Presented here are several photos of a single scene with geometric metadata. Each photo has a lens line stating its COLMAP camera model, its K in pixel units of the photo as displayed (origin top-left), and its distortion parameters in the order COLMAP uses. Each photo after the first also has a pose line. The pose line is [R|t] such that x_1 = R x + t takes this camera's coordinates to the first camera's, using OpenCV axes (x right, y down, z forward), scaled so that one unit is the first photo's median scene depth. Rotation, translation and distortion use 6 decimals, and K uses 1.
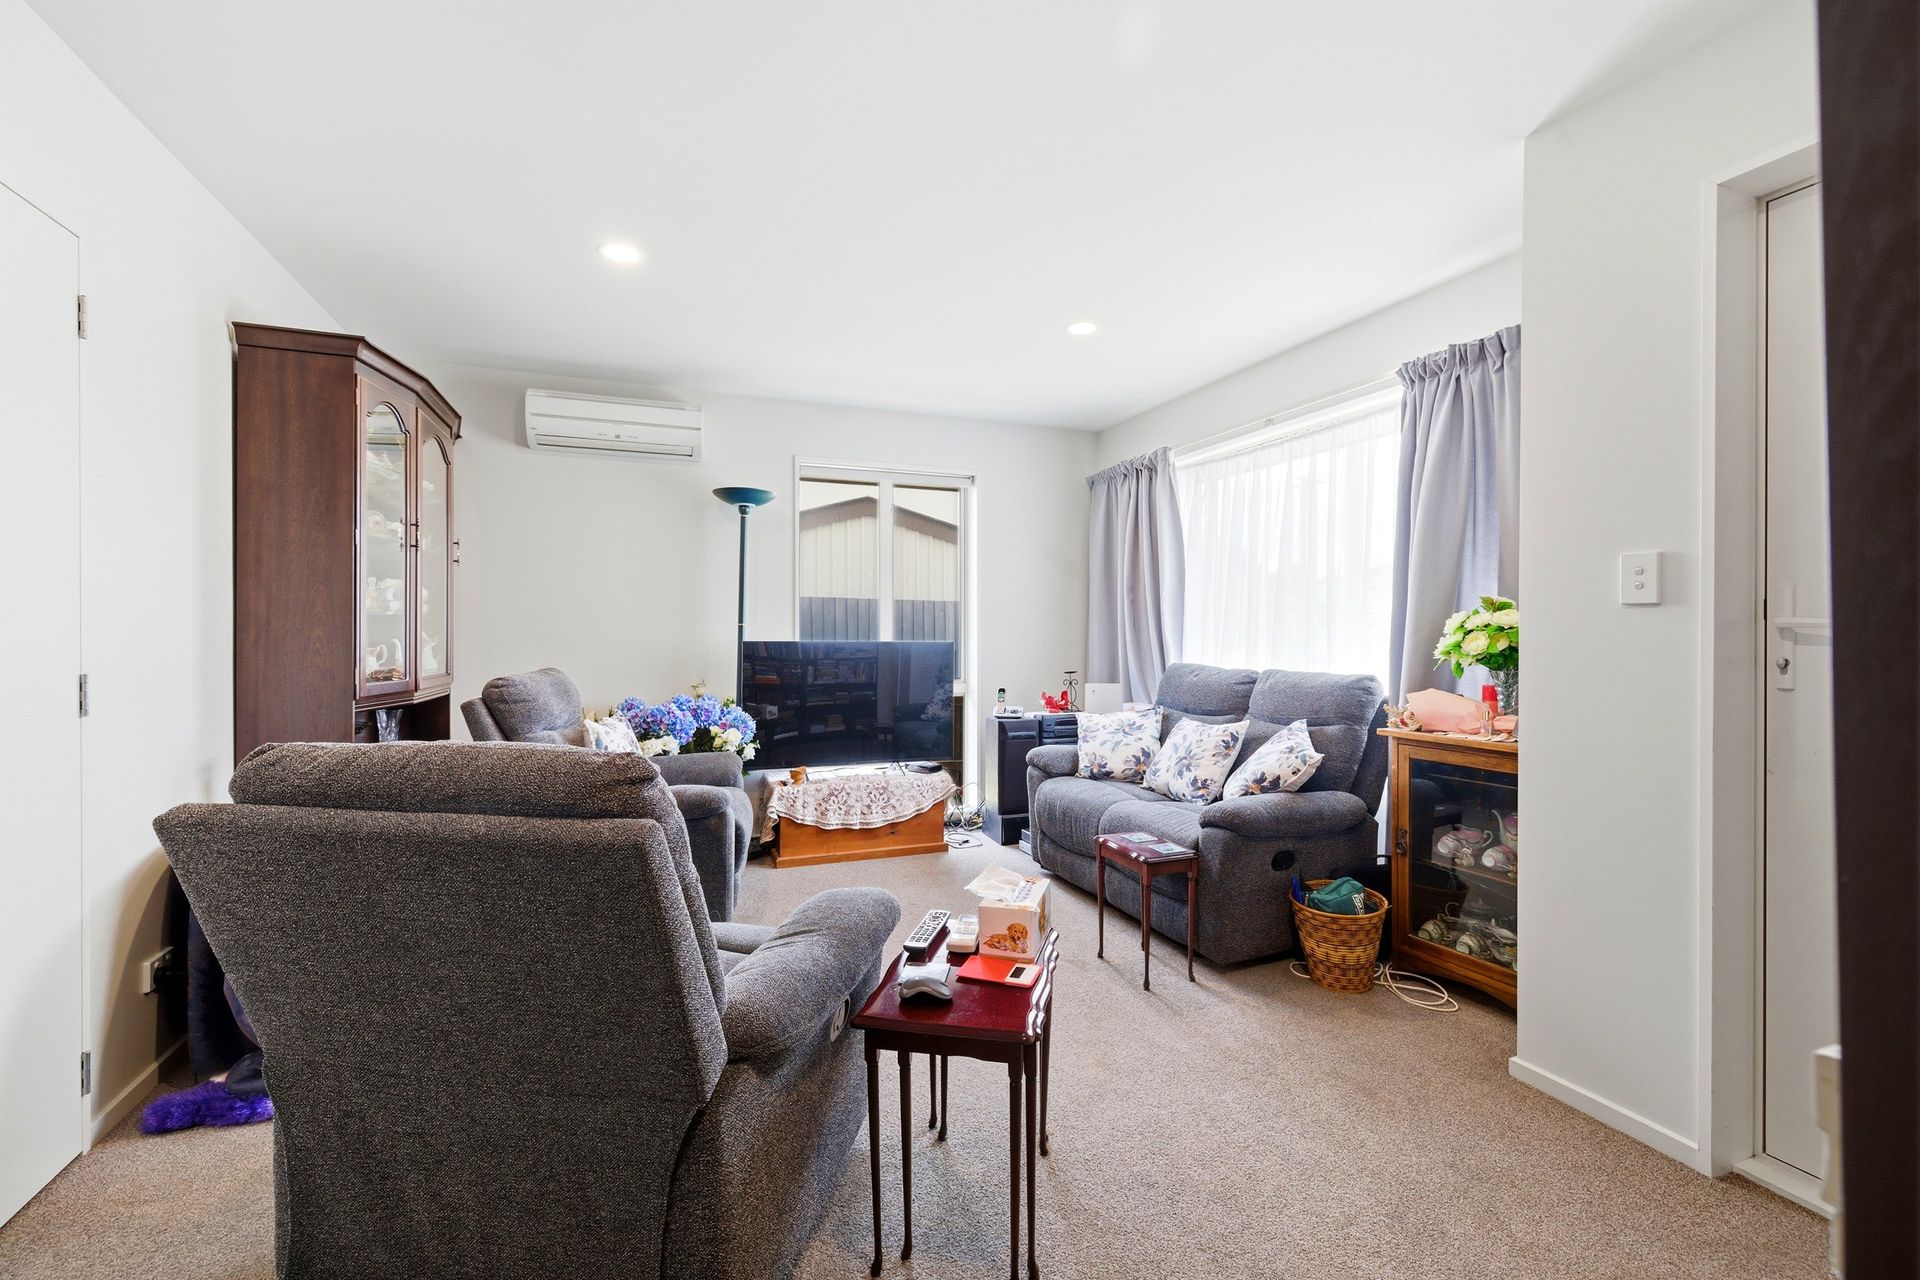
lens RADIAL K [[811.1, 0, 951.4], [0, 811.1, 638.1], [0, 0, 1]] dist [0.010287, -0.001577]
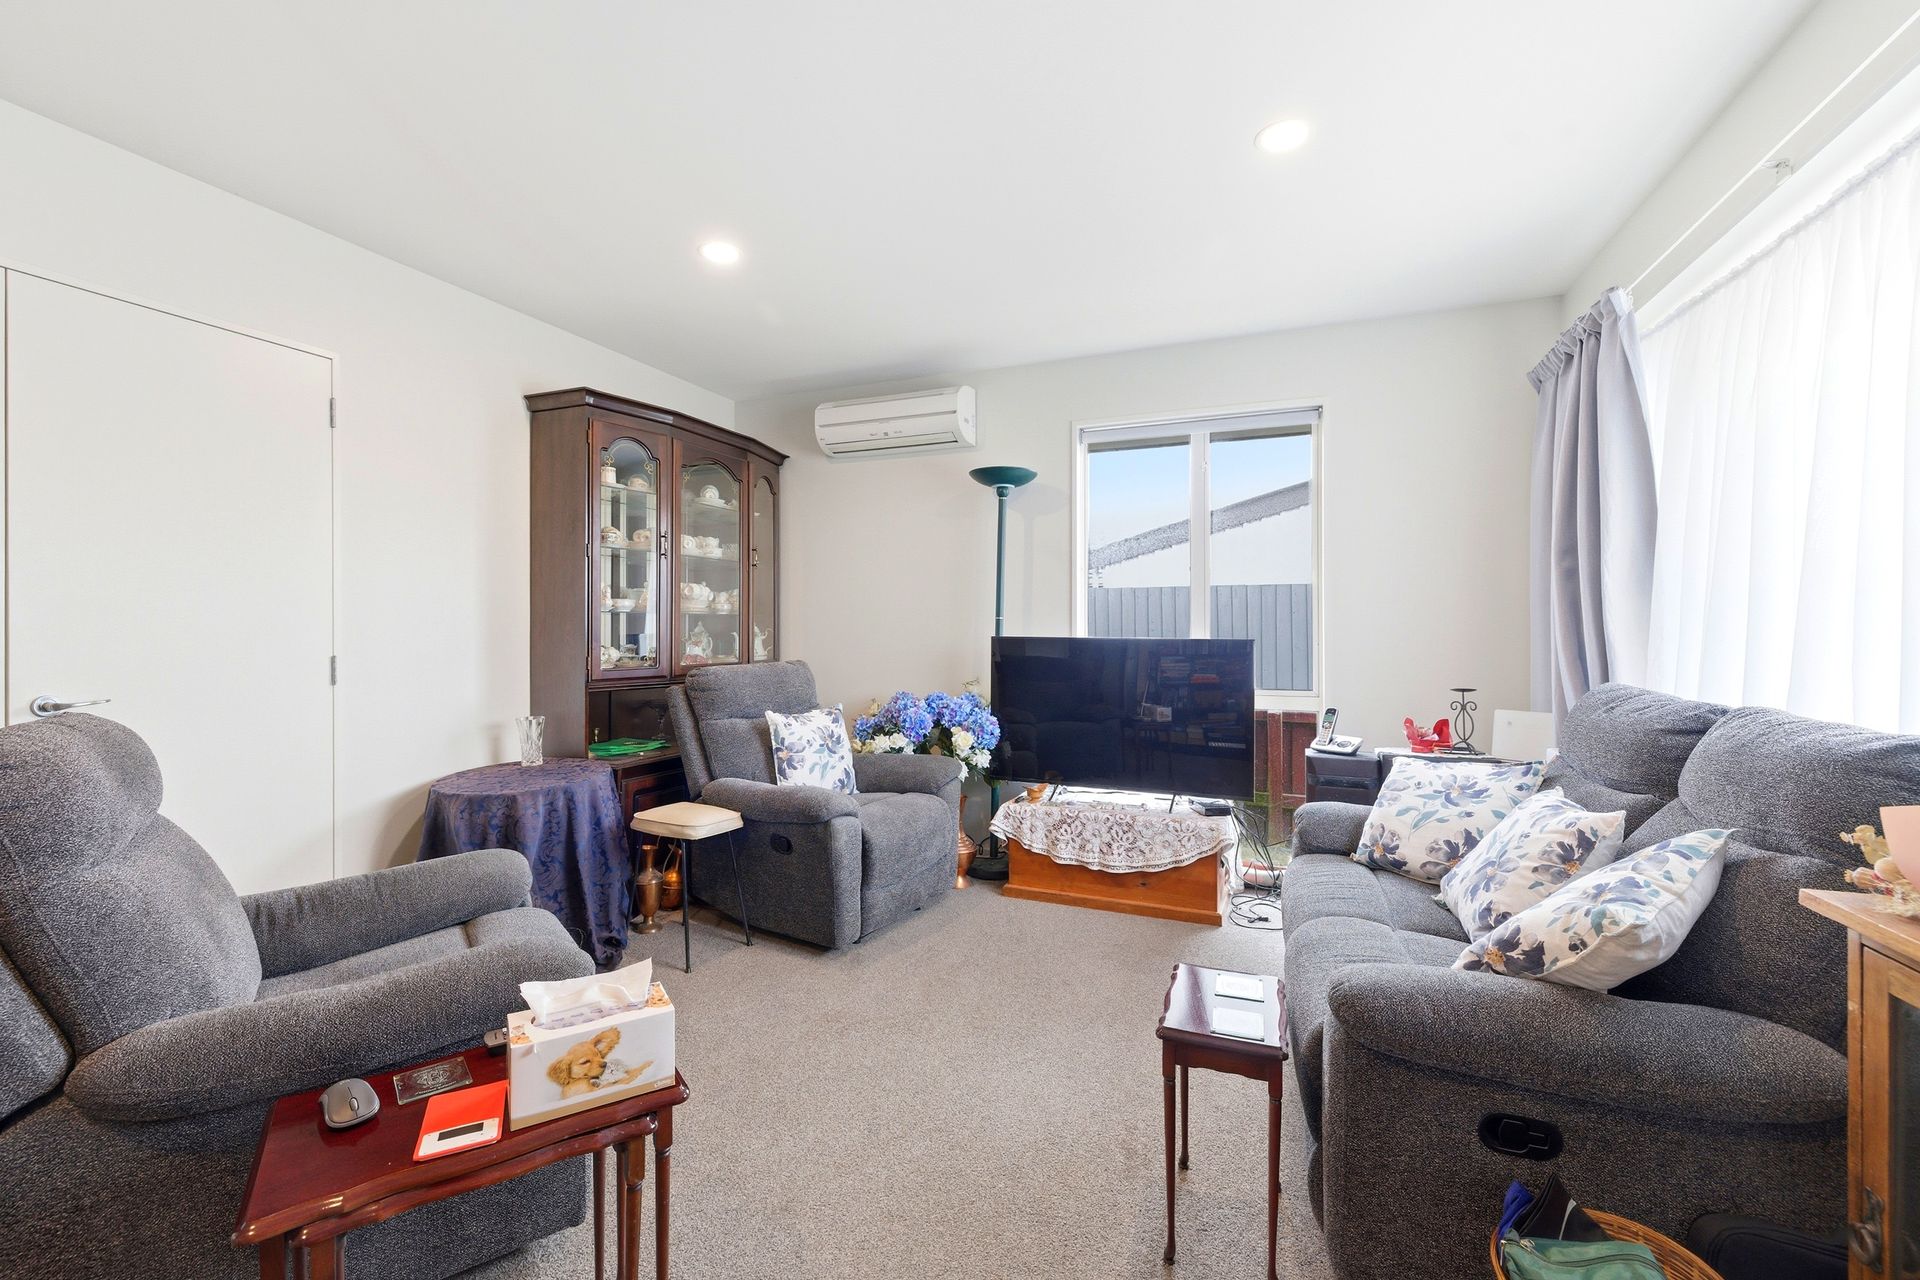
lens RADIAL K [[811.1, 0, 953.1], [0, 811.1, 627.4], [0, 0, 1]] dist [0.010287, -0.001577]
pose [[0.725758, 0.000191, -0.687950, 0.344149], [-0.004622, 0.999979, -0.004598, -0.002061], [0.687934, 0.006517, 0.725744, 0.320897]]
